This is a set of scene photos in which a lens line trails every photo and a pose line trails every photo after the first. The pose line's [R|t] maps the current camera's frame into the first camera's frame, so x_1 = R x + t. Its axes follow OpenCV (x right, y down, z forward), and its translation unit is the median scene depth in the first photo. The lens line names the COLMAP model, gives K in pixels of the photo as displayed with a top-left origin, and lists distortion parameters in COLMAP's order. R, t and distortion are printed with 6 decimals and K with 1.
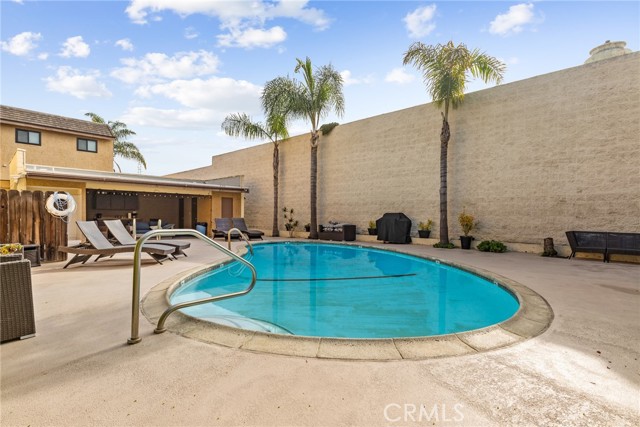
lens RADIAL K [[320.4, 0, 318.8], [0, 320.4, 212.3], [0, 0, 1]] dist [-0.006547, -0.001092]
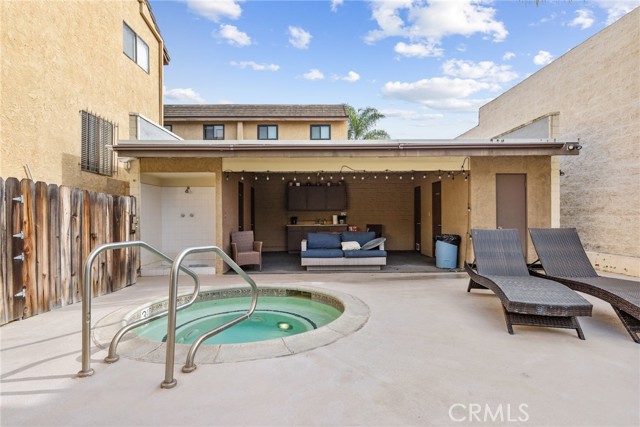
lens RADIAL K [[353.0, 0, 318.2], [0, 353.0, 213.7], [0, 0, 1]] dist [-0.002769, 0.000184]
pose [[0.708169, -0.014437, -0.705895, -0.139654], [0.011354, 0.999894, -0.009060, 0.004966], [0.705951, -0.001598, 0.708258, 0.495599]]
